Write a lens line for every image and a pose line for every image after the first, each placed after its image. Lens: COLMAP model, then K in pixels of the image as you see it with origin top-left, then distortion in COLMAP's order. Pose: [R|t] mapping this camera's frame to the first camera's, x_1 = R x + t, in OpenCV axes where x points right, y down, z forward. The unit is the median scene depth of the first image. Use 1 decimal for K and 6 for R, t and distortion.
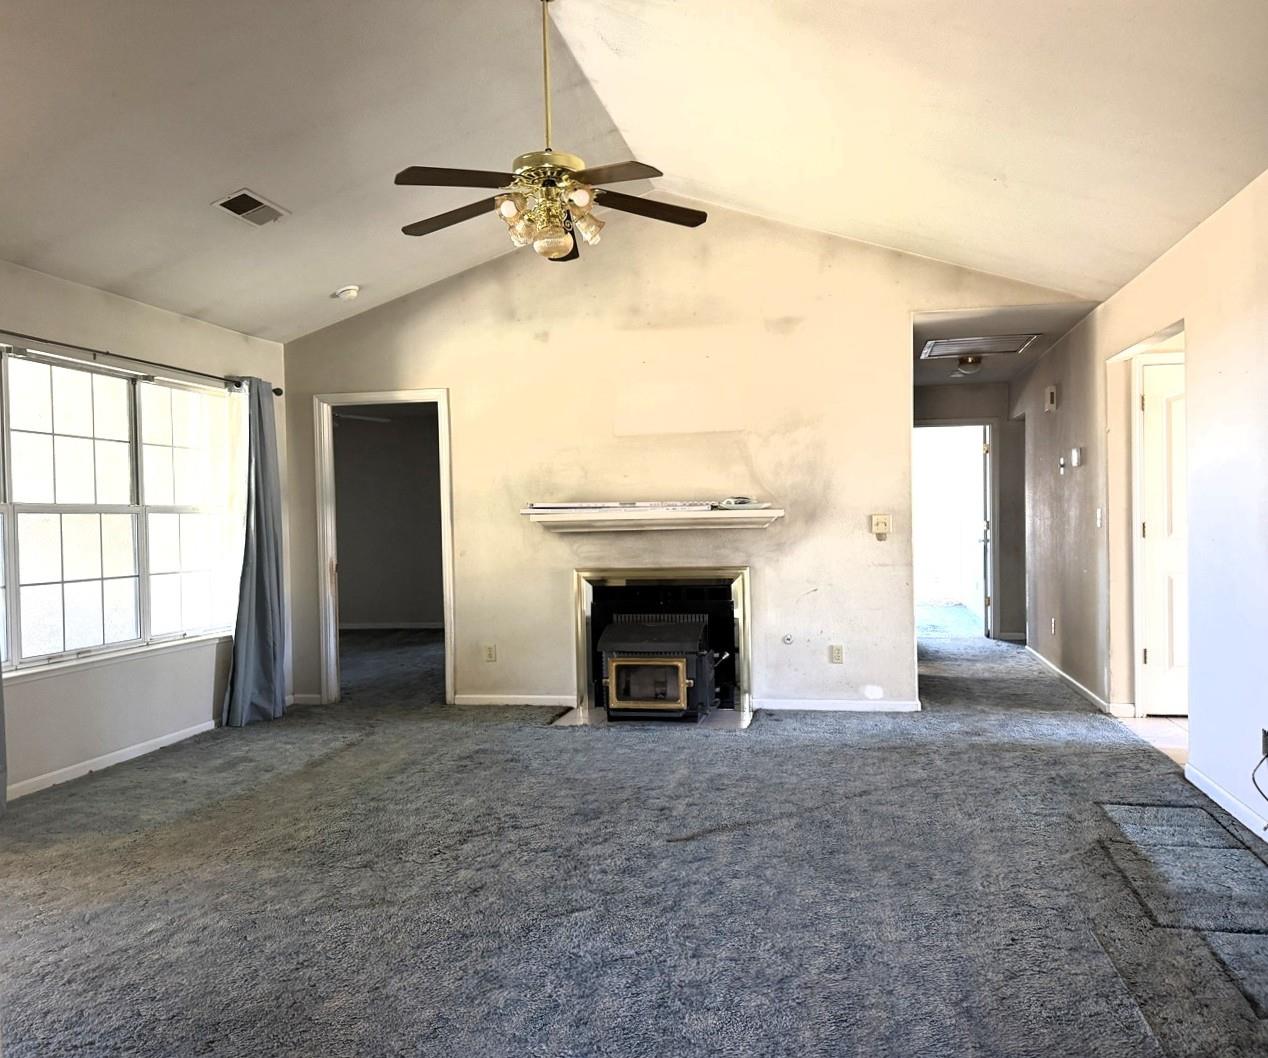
lens RADIAL K [[962.3, 0, 634.0], [0, 962.3, 529.0], [0, 0, 1]] dist [0.121118, -0.183393]
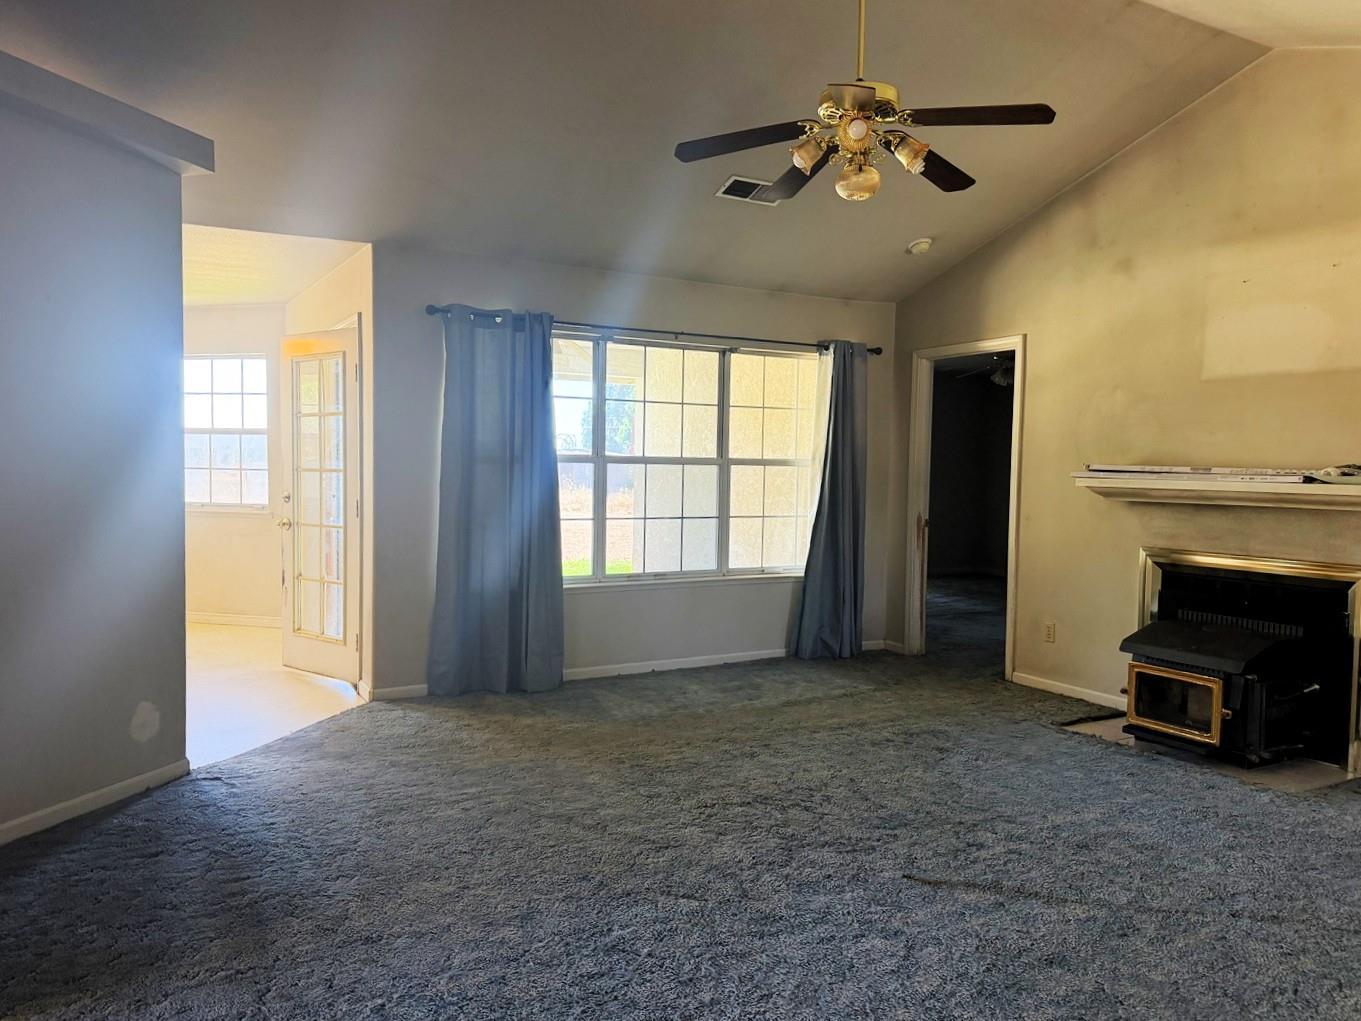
lens RADIAL K [[954.4, 0, 680.5], [0, 954.4, 510.5], [0, 0, 1]] dist [0.124191, -0.186632]
pose [[0.666888, 0.065977, -0.742231, 0.328992], [-0.035691, 0.997758, 0.056622, -0.025045], [0.744303, -0.011270, 0.667747, 0.186315]]
